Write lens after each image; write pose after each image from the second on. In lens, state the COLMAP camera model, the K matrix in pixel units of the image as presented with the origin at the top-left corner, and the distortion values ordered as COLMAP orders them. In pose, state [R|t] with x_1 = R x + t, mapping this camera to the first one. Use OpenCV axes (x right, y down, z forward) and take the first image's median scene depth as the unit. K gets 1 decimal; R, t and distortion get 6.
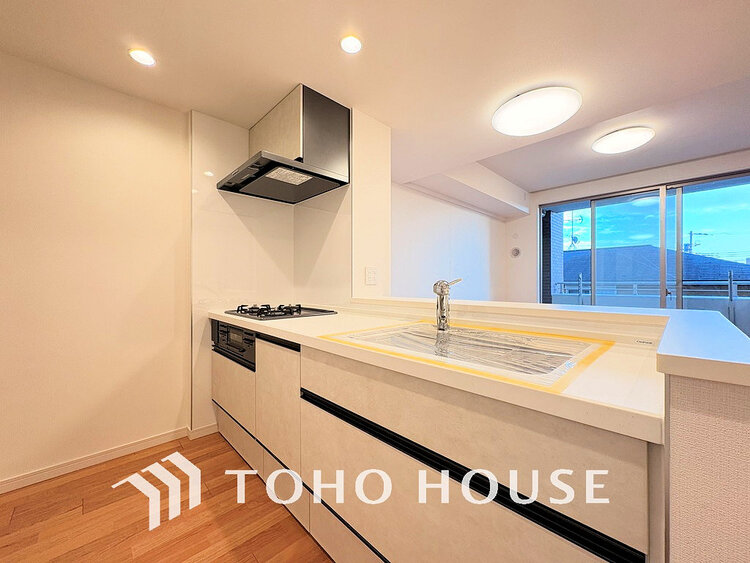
lens RADIAL K [[297.9, 0, 376.2], [0, 297.9, 283.4], [0, 0, 1]] dist [-0.000105, -0.000110]
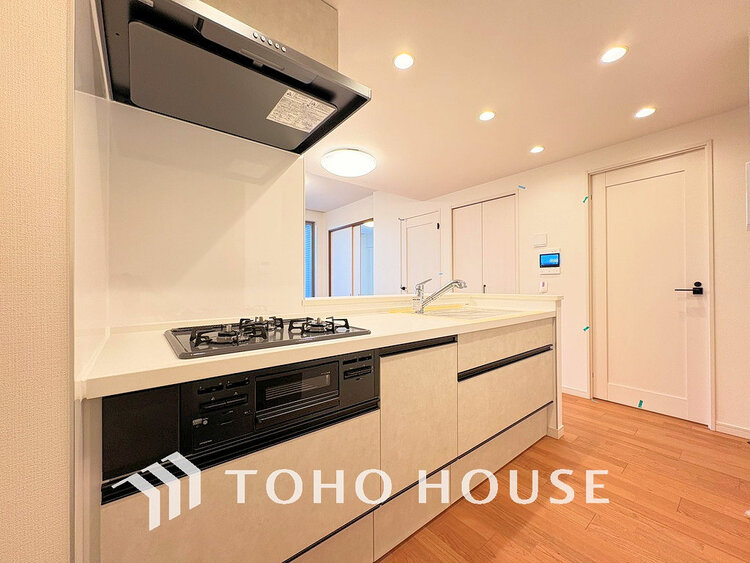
lens RADIAL K [[297.9, 0, 376.2], [0, 297.9, 281.3], [0, 0, 1]] dist [-0.000105, -0.000110]
pose [[0.097818, 0.005553, 0.995189, -1.410331], [0.003575, 0.999976, -0.005931, 0.007479], [-0.995198, 0.004138, 0.097796, 1.200996]]
